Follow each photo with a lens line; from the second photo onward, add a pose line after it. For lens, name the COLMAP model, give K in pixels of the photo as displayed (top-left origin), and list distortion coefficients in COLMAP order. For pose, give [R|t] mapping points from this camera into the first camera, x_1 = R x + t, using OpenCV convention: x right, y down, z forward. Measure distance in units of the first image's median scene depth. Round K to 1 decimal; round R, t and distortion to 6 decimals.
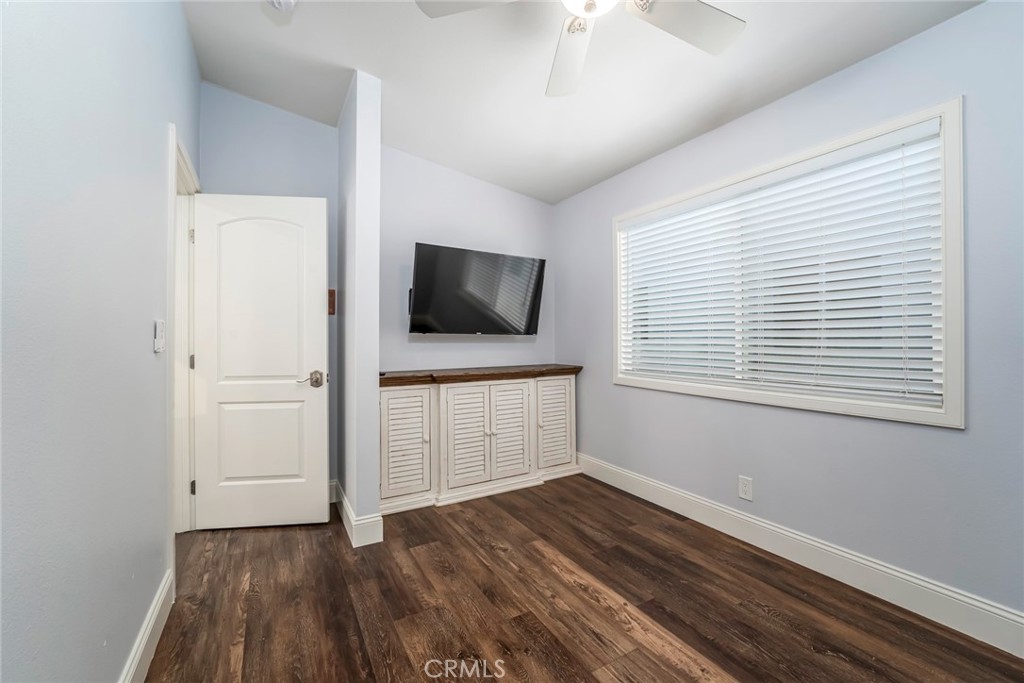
lens RADIAL K [[414.9, 0, 511.8], [0, 414.9, 338.8], [0, 0, 1]] dist [-0.020809, 0.004878]
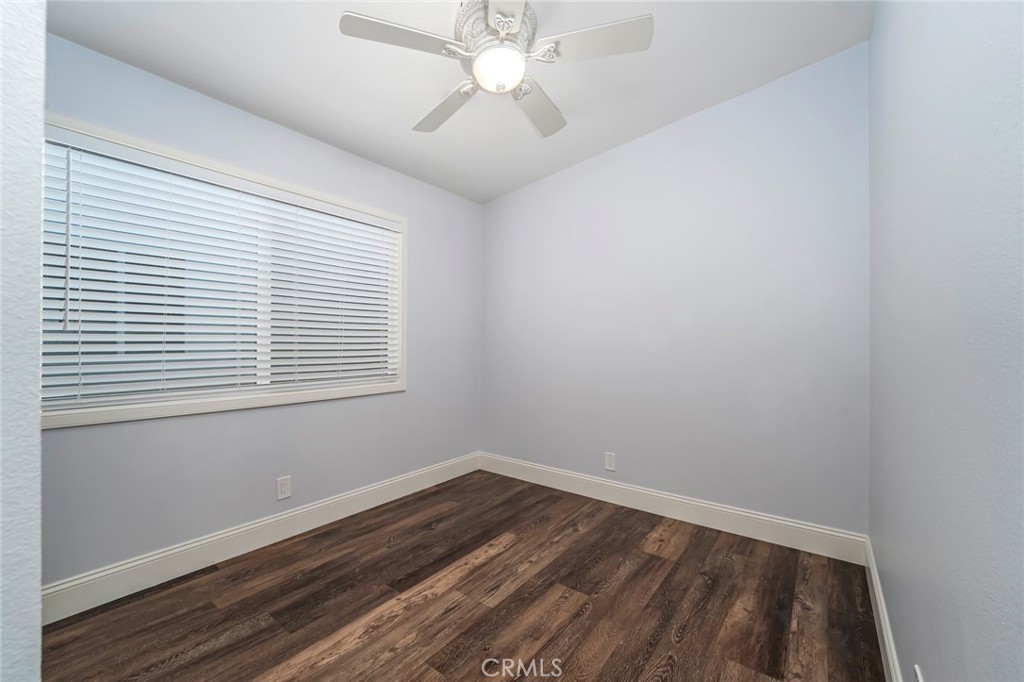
lens RADIAL K [[414.9, 0, 511.8], [0, 414.9, 338.3], [0, 0, 1]] dist [-0.020809, 0.004878]
pose [[-0.379609, 0.009570, 0.925098, -0.742497], [-0.000195, 0.999946, -0.010425, -0.001906], [-0.925147, -0.004138, -0.379586, 1.052124]]
